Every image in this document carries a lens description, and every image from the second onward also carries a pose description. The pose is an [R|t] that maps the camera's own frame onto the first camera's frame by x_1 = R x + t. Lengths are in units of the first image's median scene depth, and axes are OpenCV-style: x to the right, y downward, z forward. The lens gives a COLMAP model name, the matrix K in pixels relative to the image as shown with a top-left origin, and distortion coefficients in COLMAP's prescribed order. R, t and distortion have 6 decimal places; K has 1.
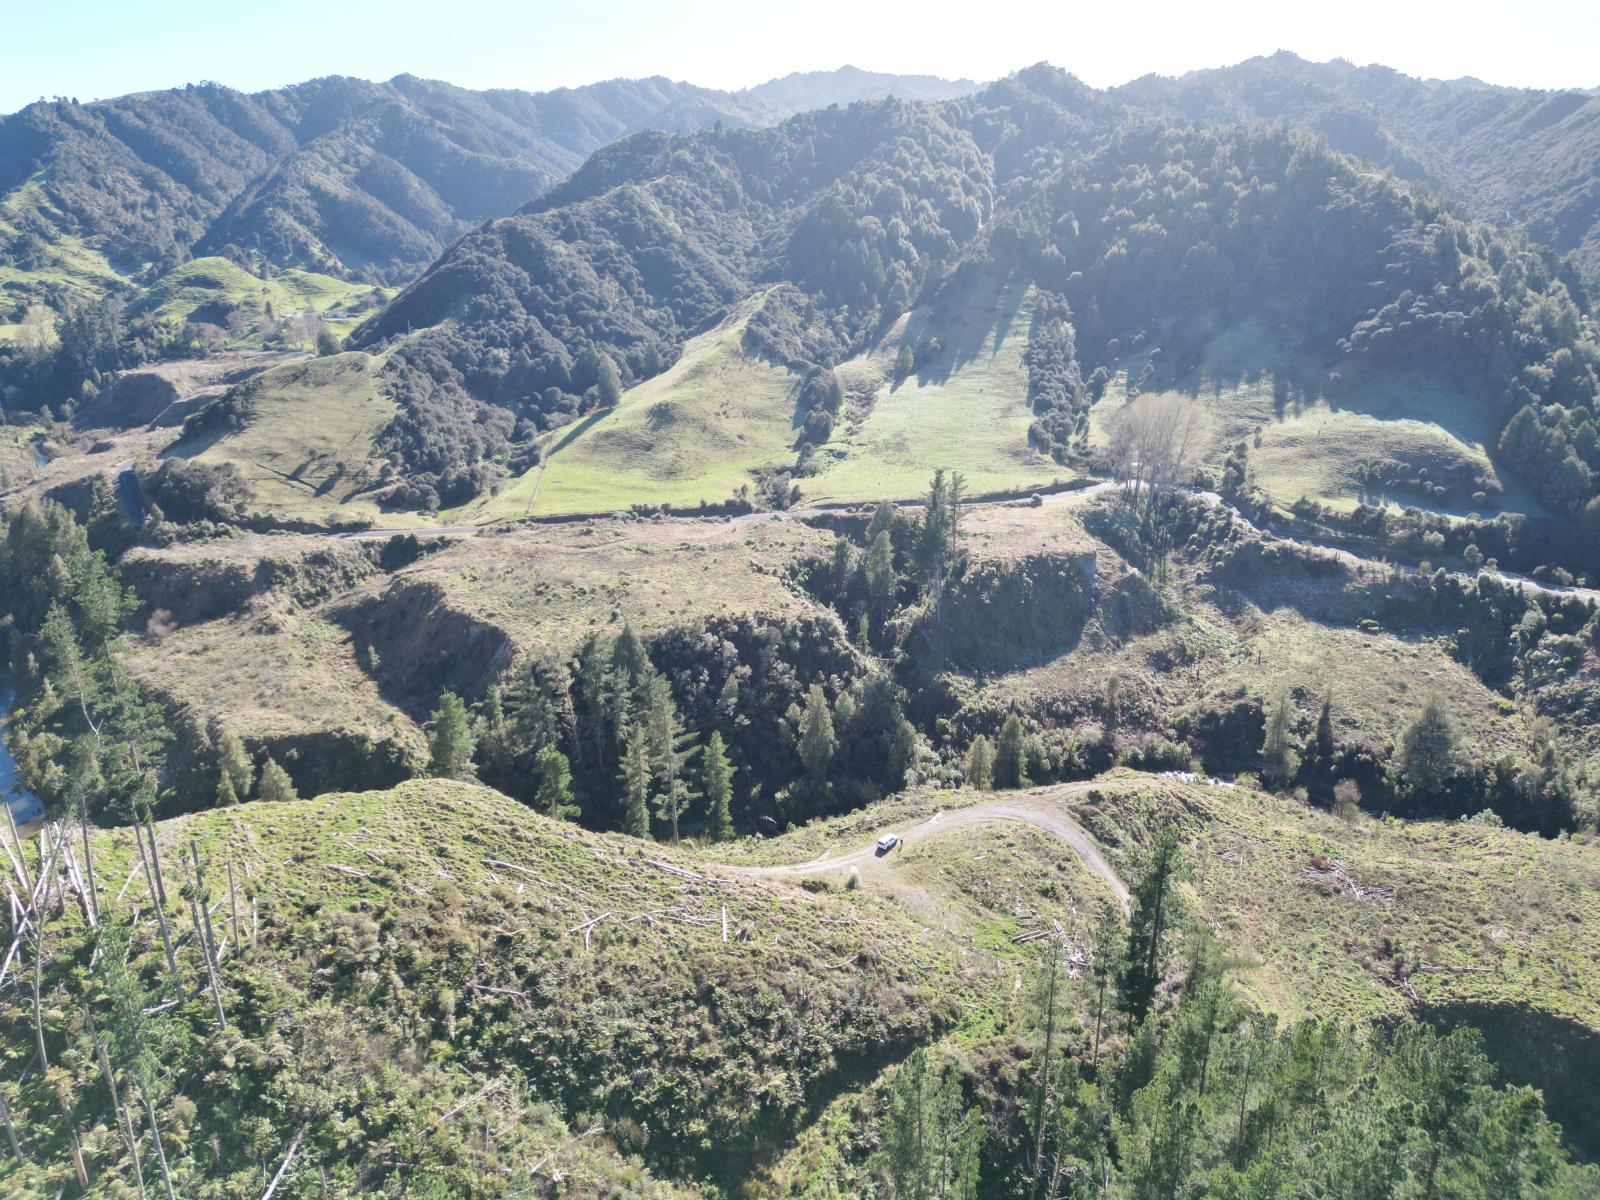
lens RADIAL K [[1120.5, 0, 801.1], [0, 1120.5, 599.0], [0, 0, 1]] dist [0.071066, -0.060744]
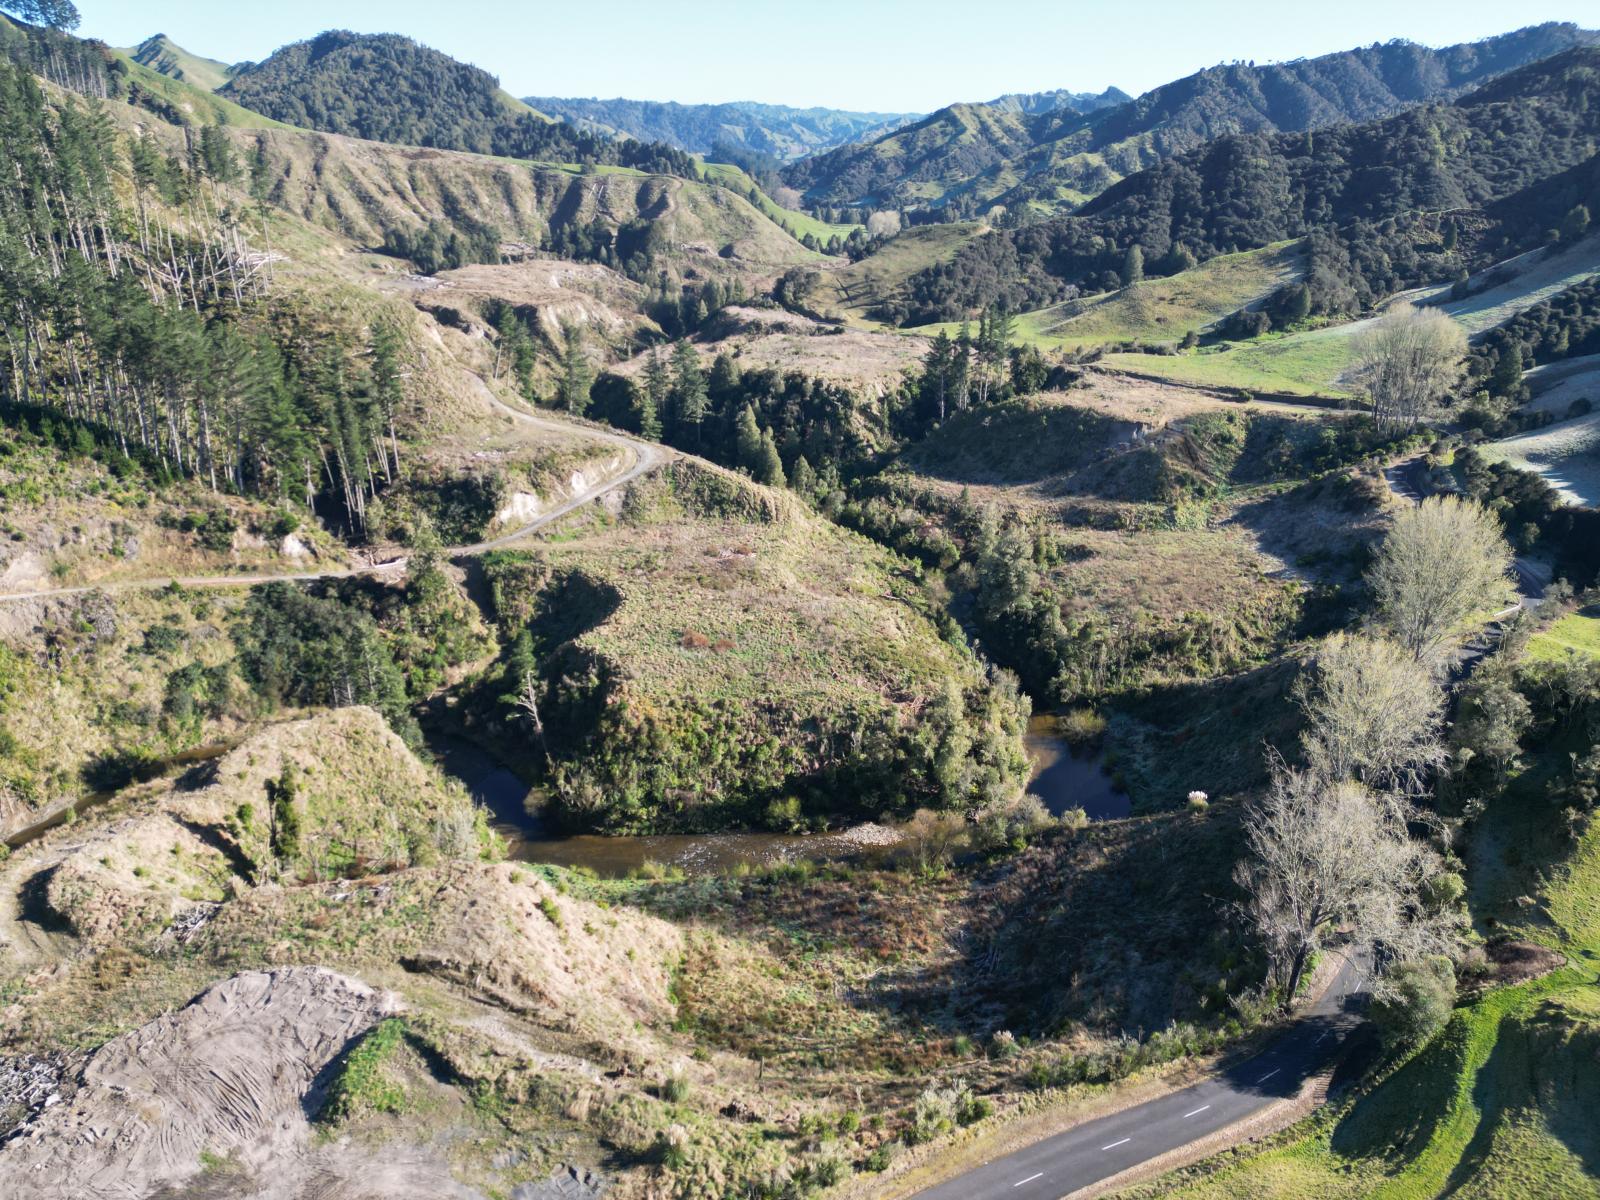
lens RADIAL K [[1120.5, 0, 804.8], [0, 1120.5, 600.5], [0, 0, 1]] dist [0.071066, -0.060744]
pose [[0.488322, 0.335258, -0.805695, 1.279998], [-0.322334, 0.927264, 0.190482, 0.013001], [0.810952, 0.166686, 0.560868, 0.274710]]
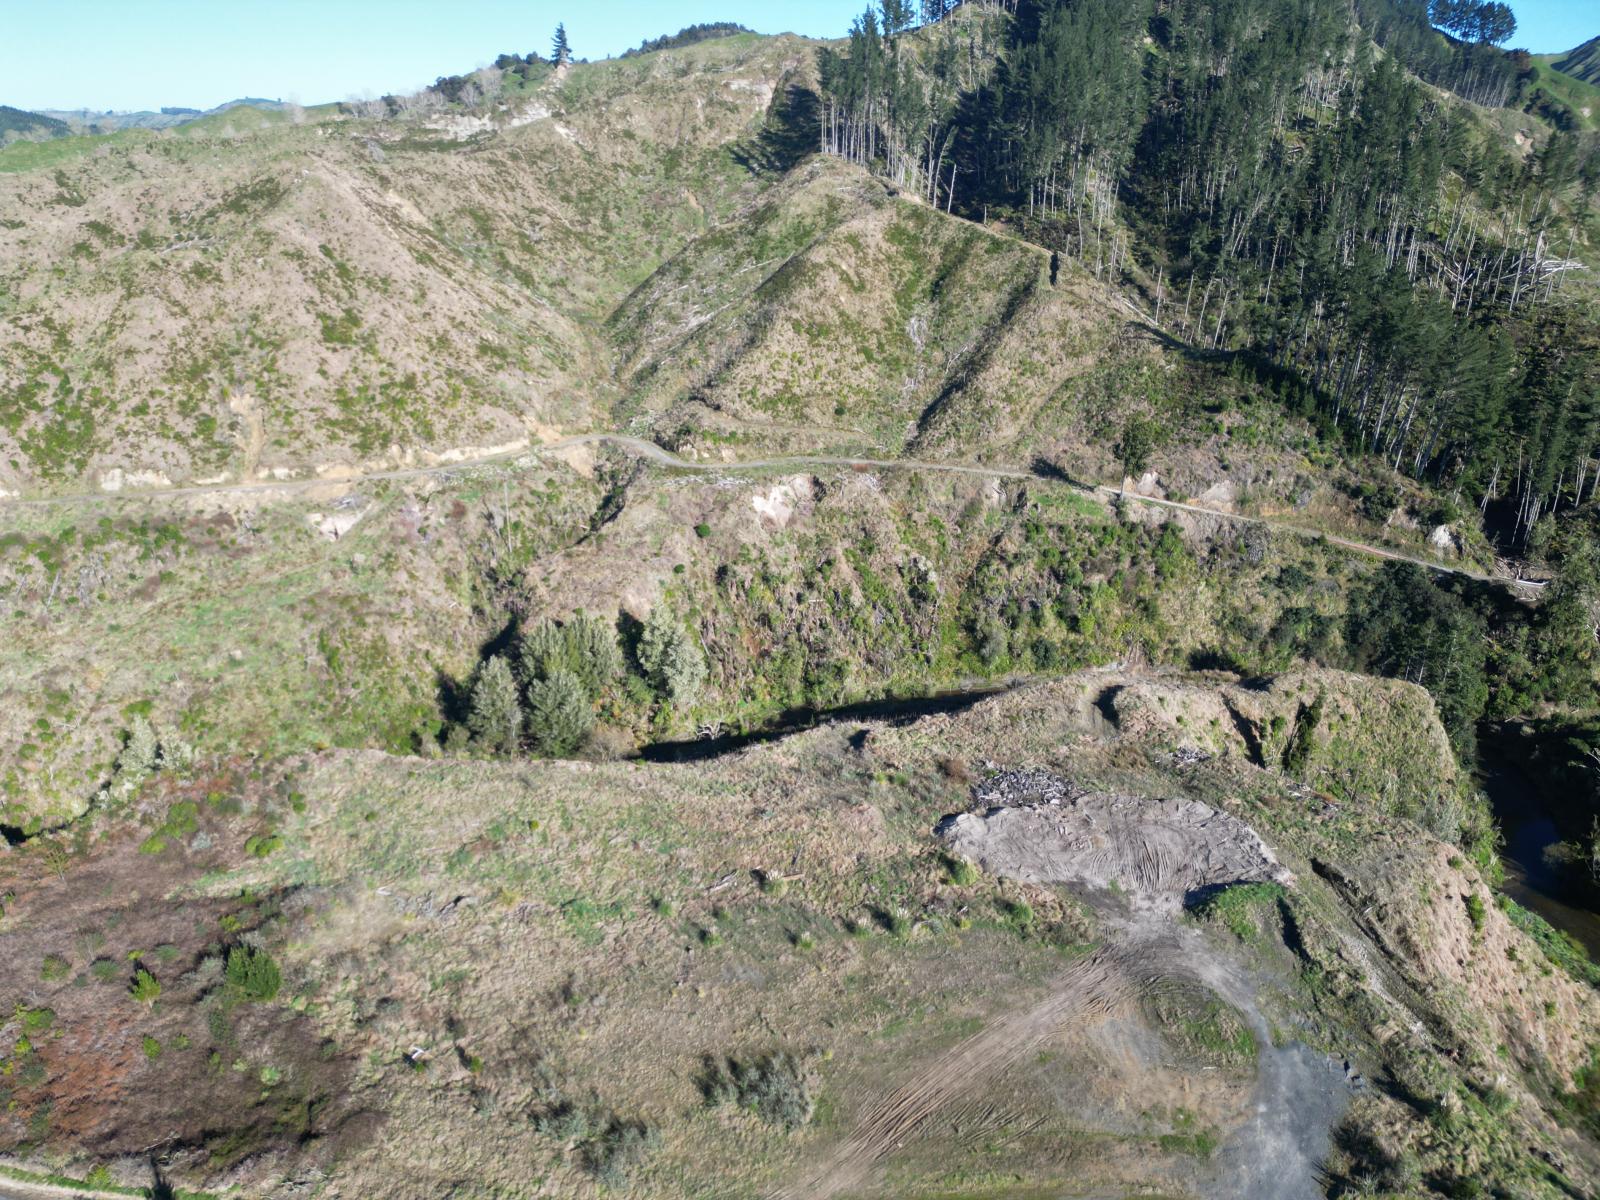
lens RADIAL K [[1120.5, 0, 799.2], [0, 1120.5, 603.2], [0, 0, 1]] dist [0.071066, -0.060744]
pose [[-0.503890, 0.328948, -0.798679, 1.380926], [-0.310141, 0.794085, 0.522725, -0.008423], [0.806168, 0.511099, -0.298111, 0.327255]]
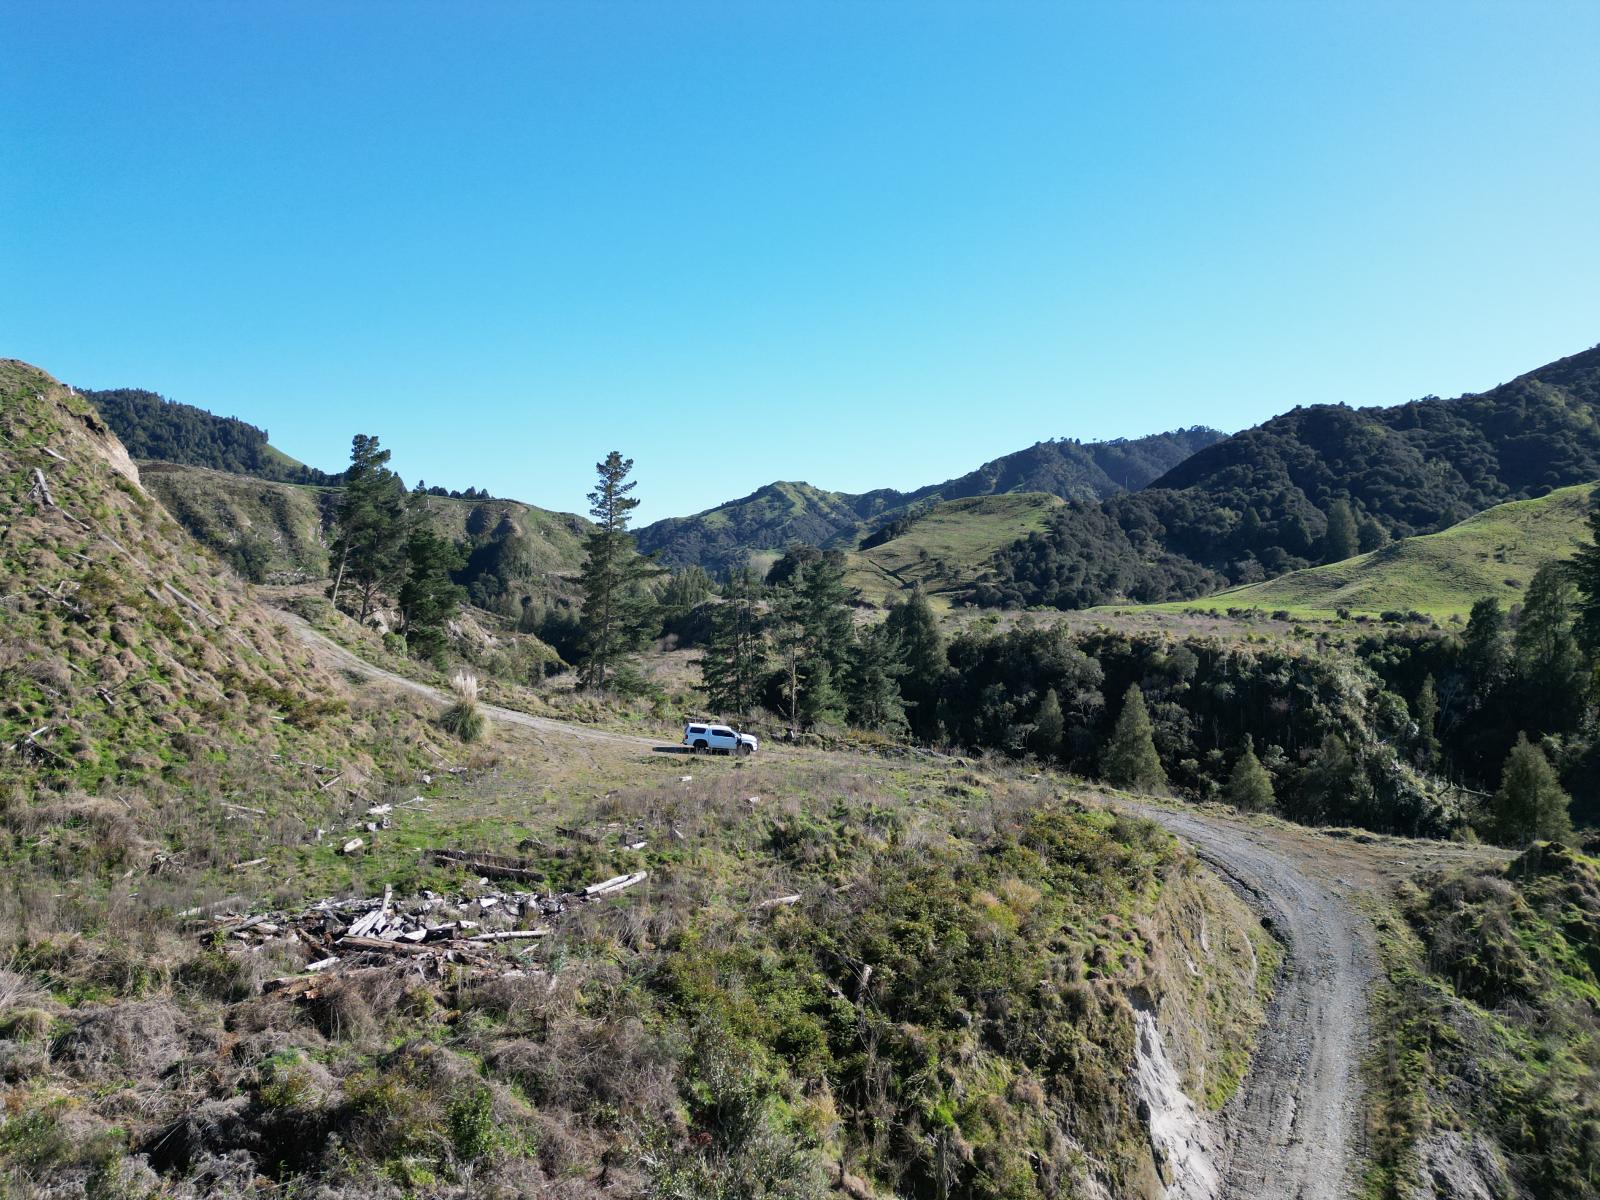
lens RADIAL K [[1120.5, 0, 804.7], [0, 1120.5, 606.0], [0, 0, 1]] dist [0.071066, -0.060744]
pose [[0.661897, 0.035929, -0.748734, 0.278798], [-0.277778, 0.939493, -0.200479, 0.178612], [0.696227, 0.340678, 0.631828, 0.563135]]
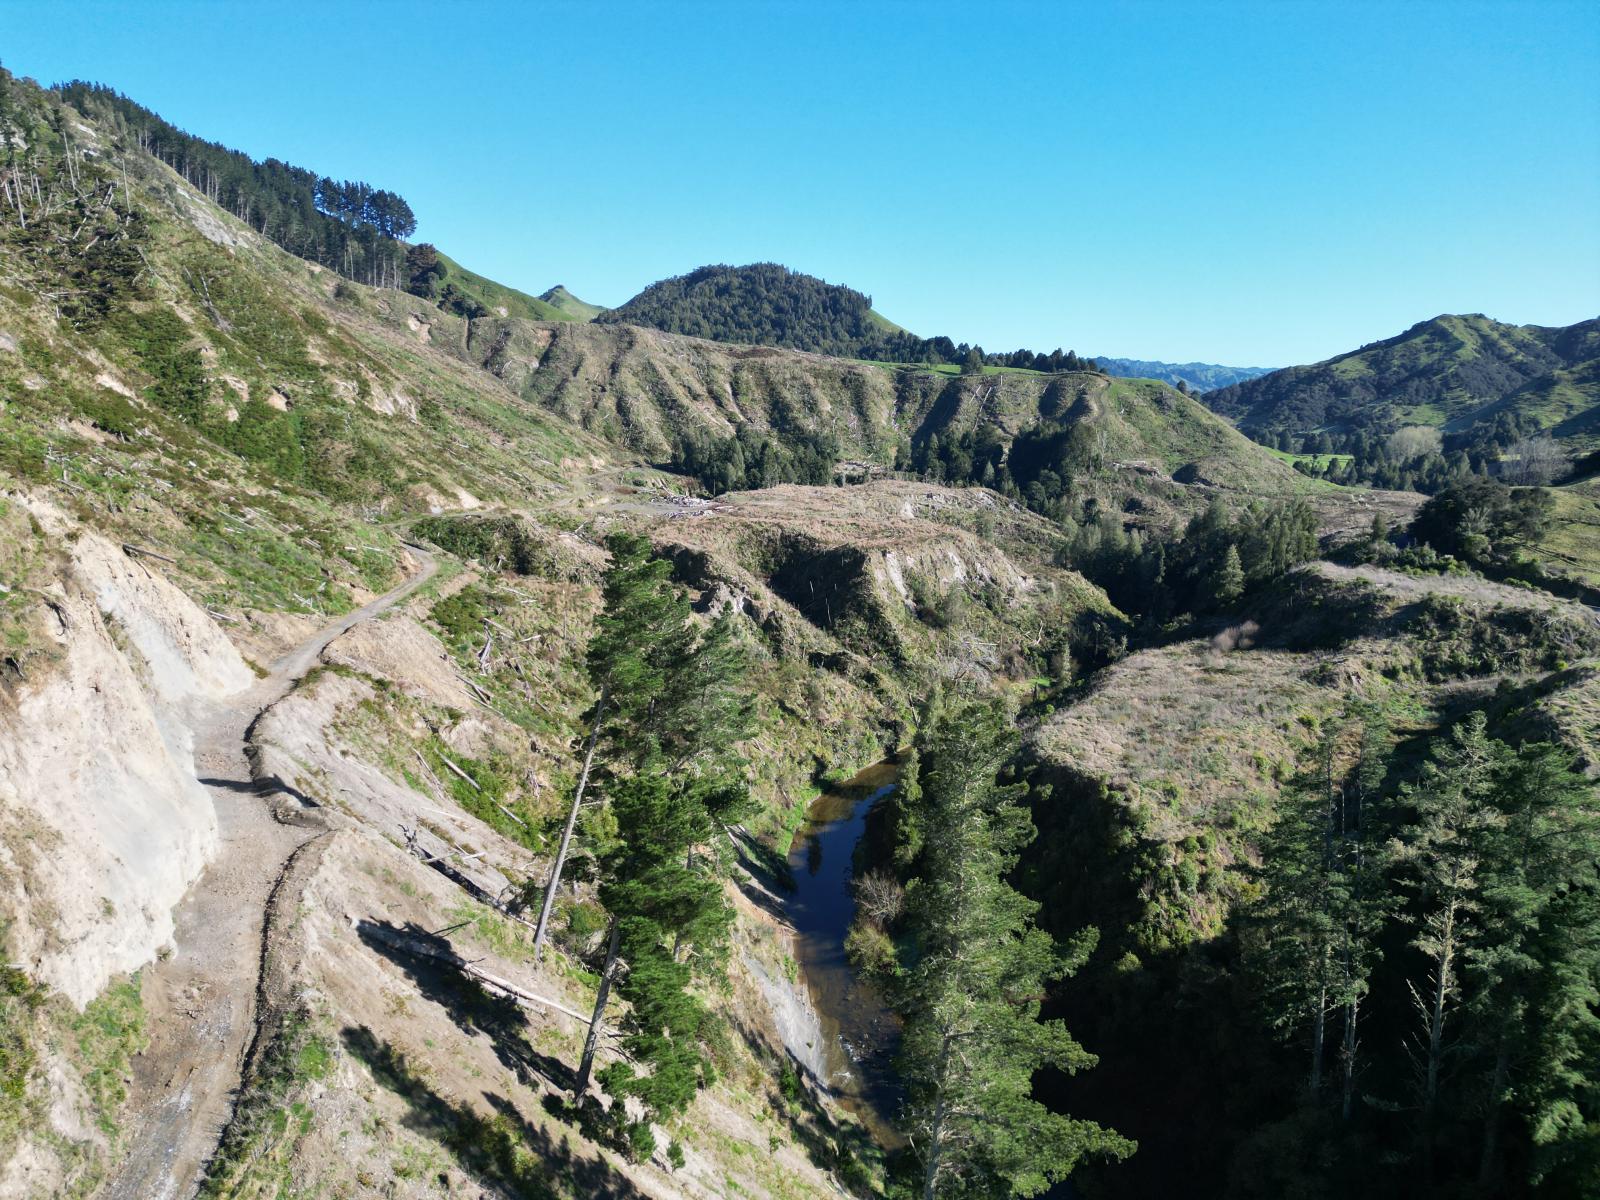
lens RADIAL K [[1120.5, 0, 801.4], [0, 1120.5, 601.5], [0, 0, 1]] dist [0.071066, -0.060744]
pose [[0.199320, 0.174340, -0.964301, 0.062262], [-0.352296, 0.931003, 0.095500, 0.034594], [0.914417, 0.320685, 0.246987, 0.692977]]
